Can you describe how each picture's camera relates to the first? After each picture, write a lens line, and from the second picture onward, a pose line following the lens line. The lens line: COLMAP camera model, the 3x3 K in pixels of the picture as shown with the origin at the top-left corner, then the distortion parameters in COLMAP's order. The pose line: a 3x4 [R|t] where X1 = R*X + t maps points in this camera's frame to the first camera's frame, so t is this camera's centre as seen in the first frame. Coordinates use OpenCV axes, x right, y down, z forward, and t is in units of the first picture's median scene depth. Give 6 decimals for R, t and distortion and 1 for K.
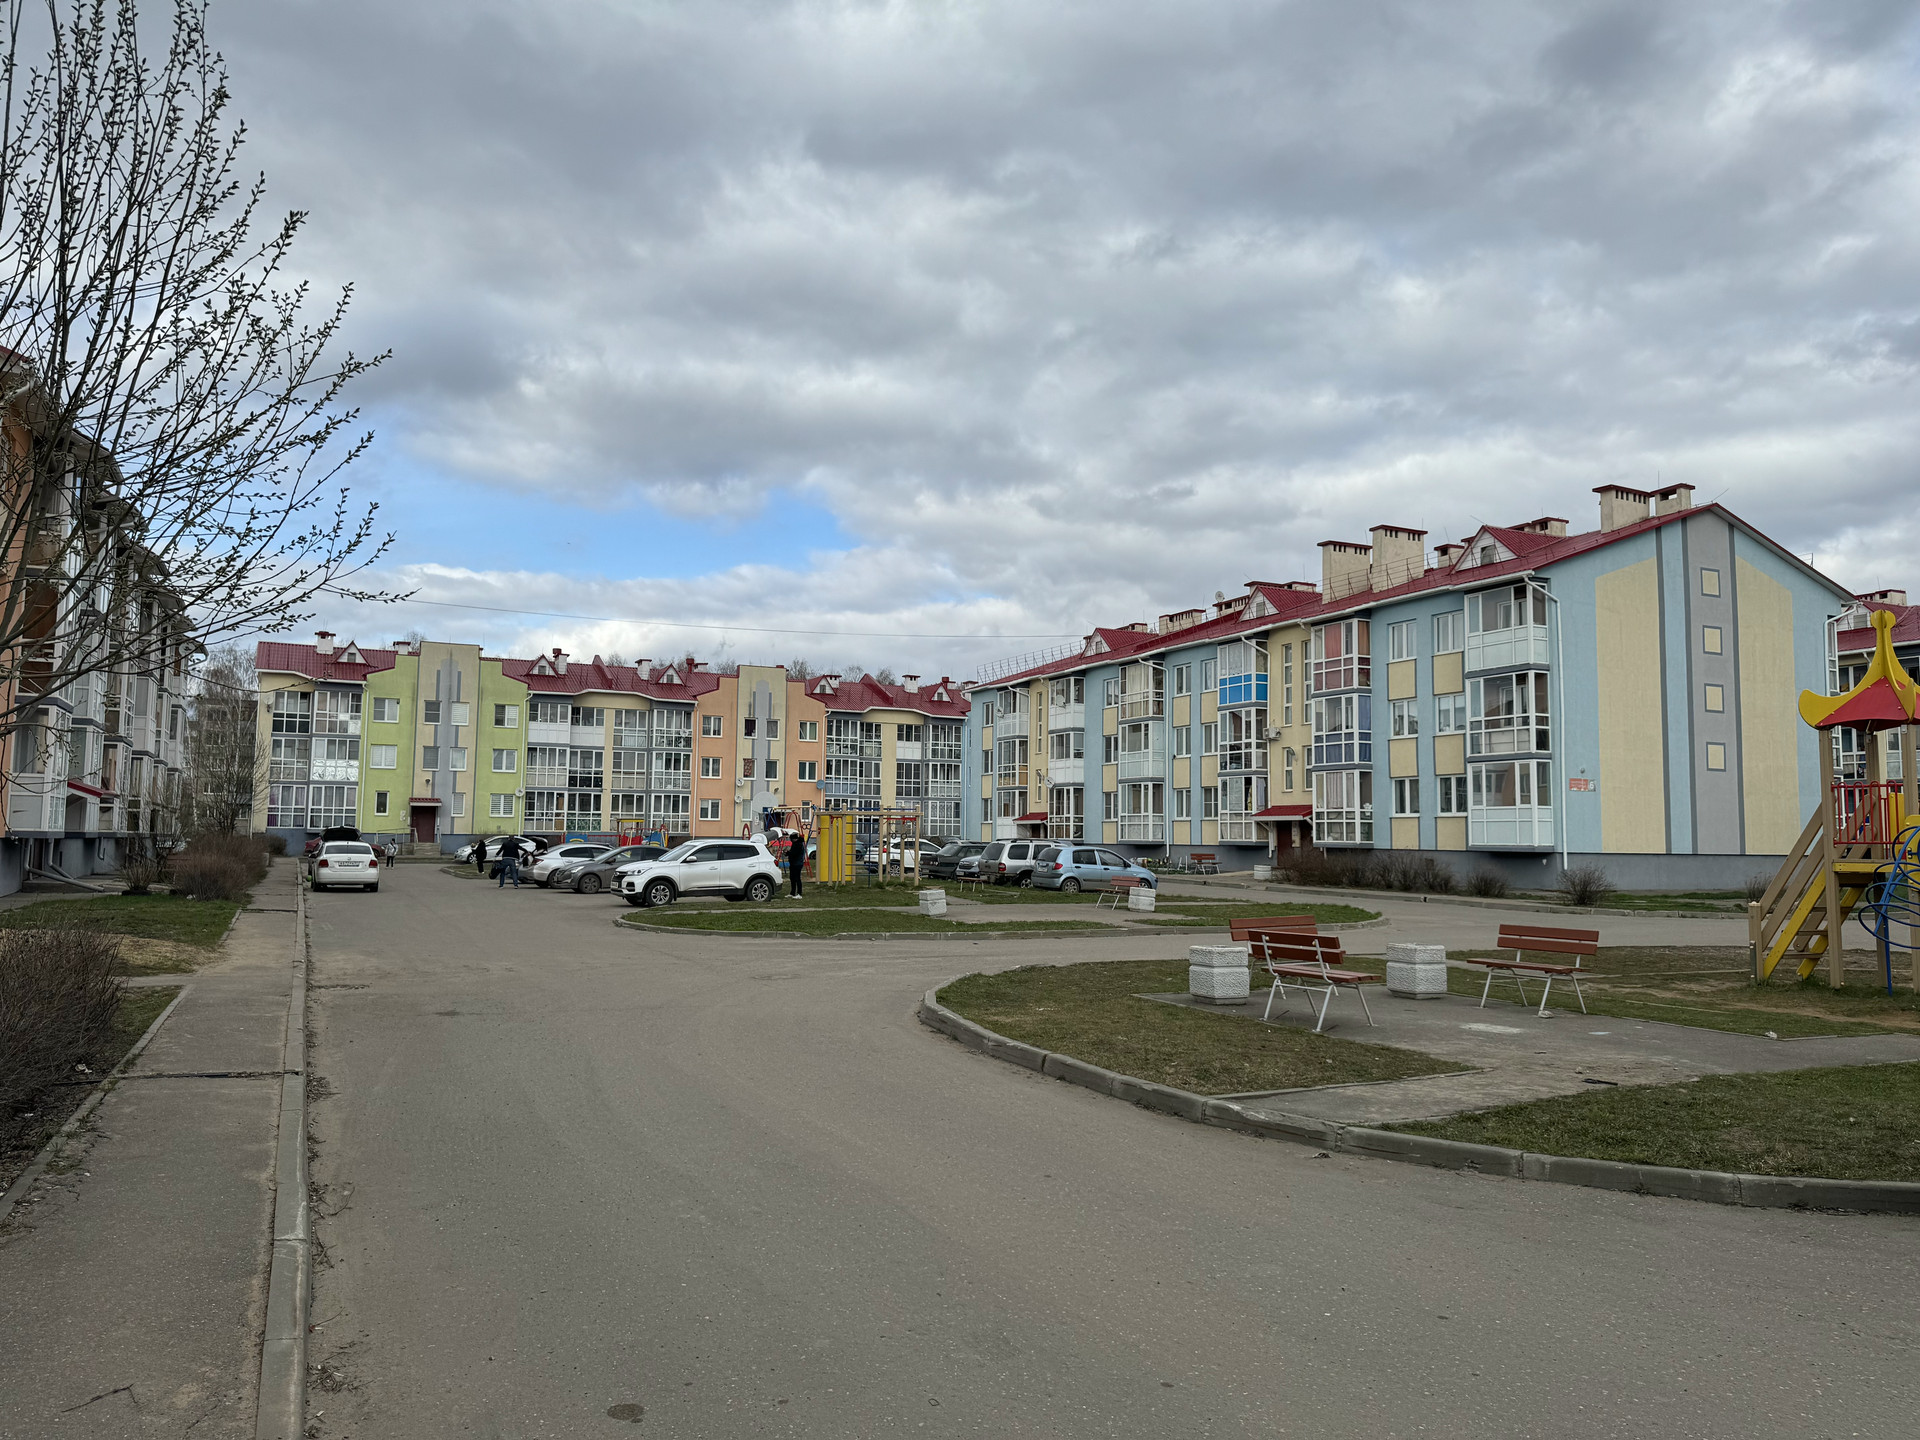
lens RADIAL K [[1345.4, 0, 973.4], [0, 1345.4, 724.3], [0, 0, 1]] dist [0.117064, -0.142724]
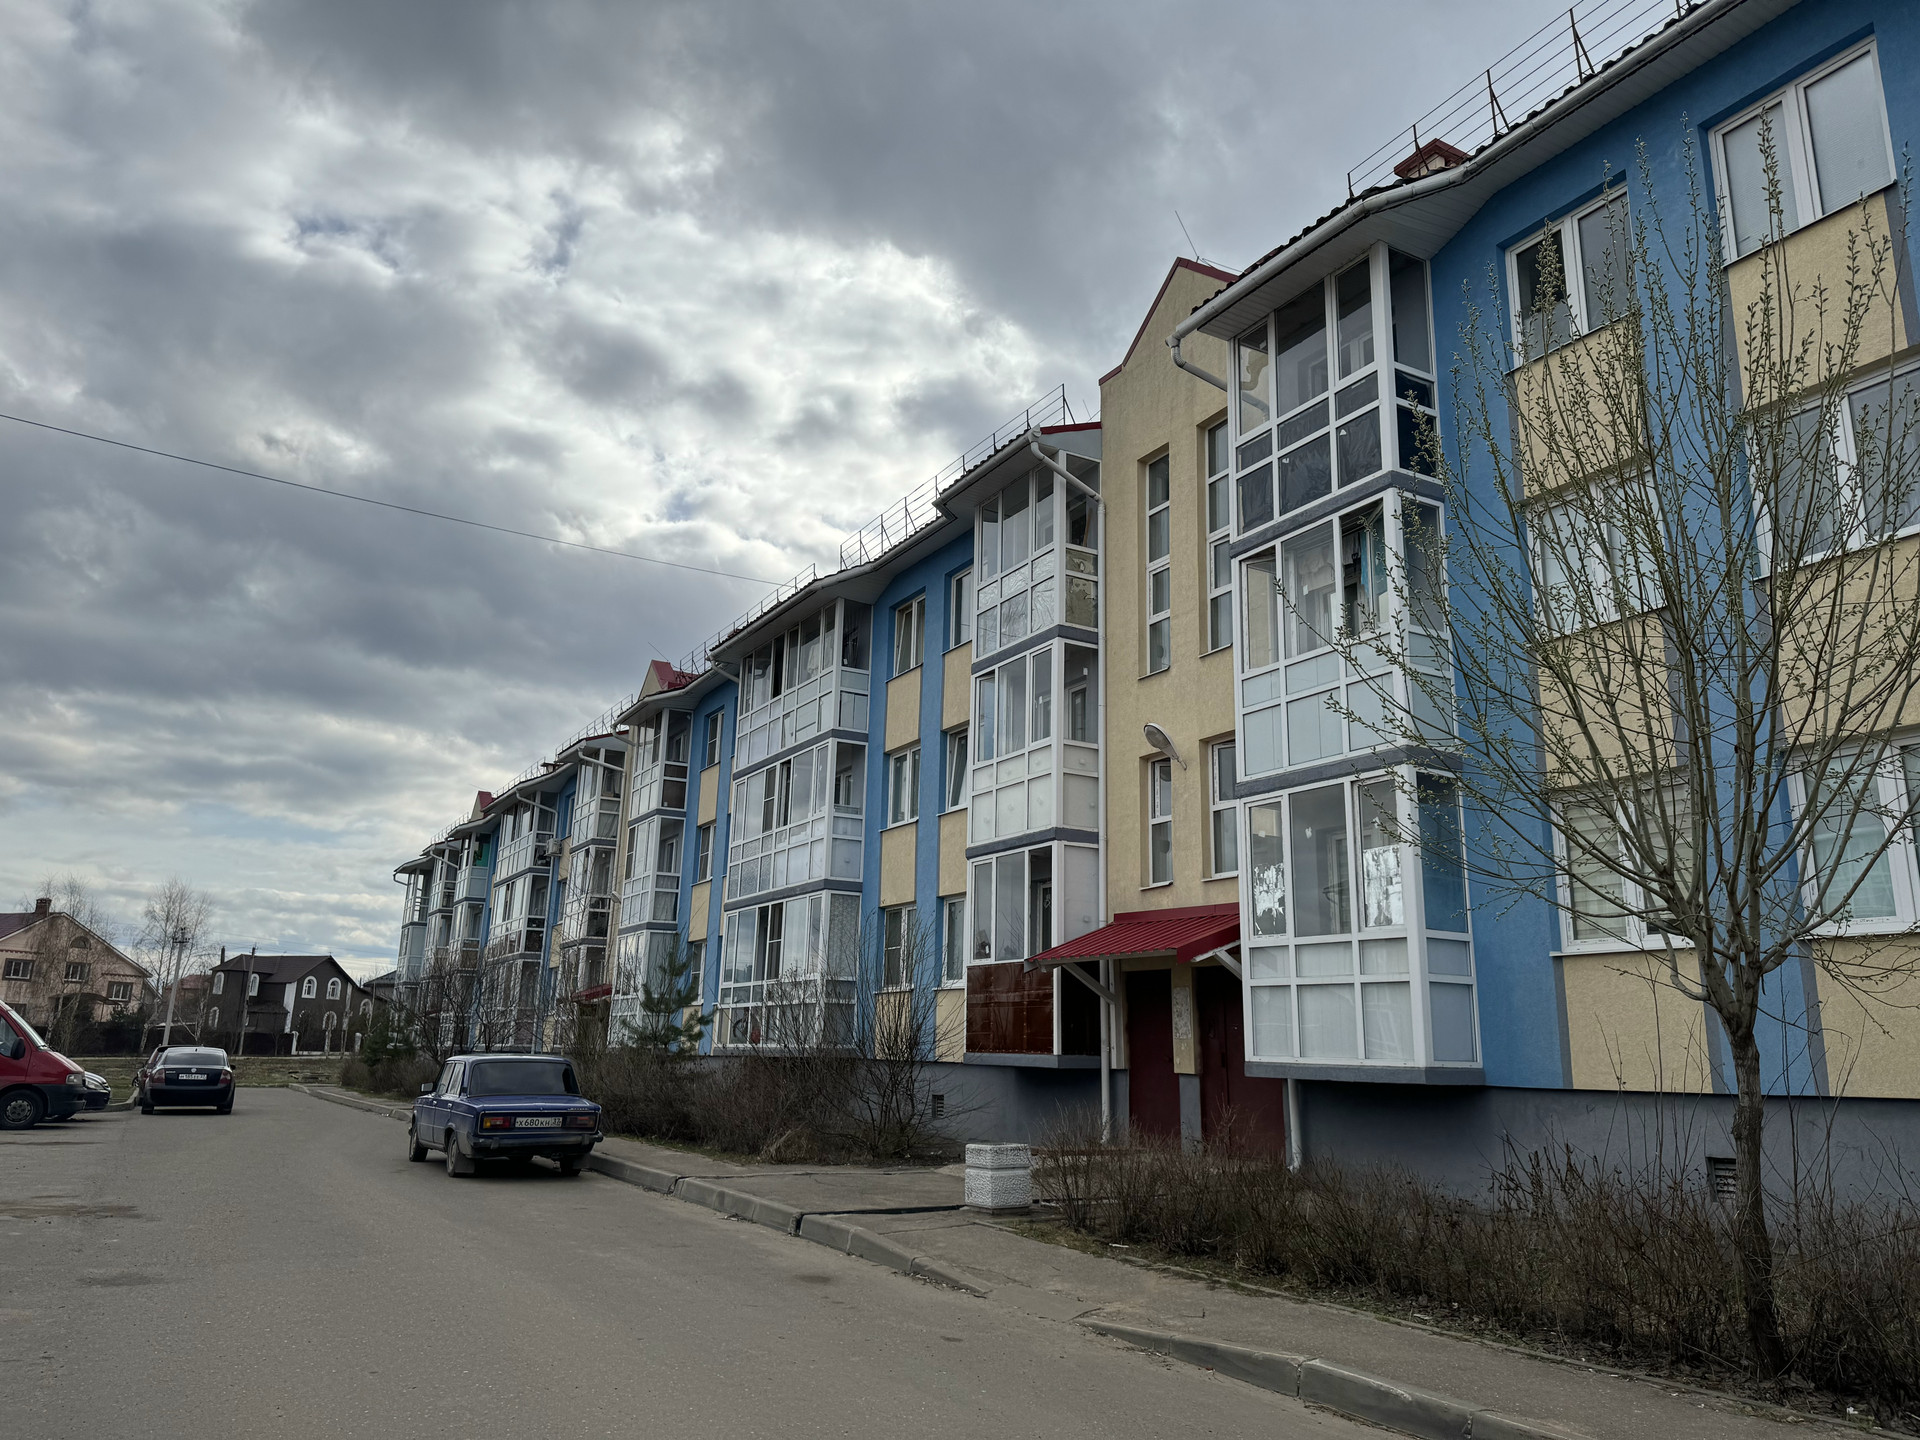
lens RADIAL K [[1345.4, 0, 973.4], [0, 1345.4, 724.3], [0, 0, 1]] dist [0.117064, -0.142724]
pose [[0.997656, 0.019275, 0.065658, 0.177980], [-0.009639, 0.989527, -0.144026, 0.061533], [-0.067747, 0.143056, 0.987393, 0.729323]]
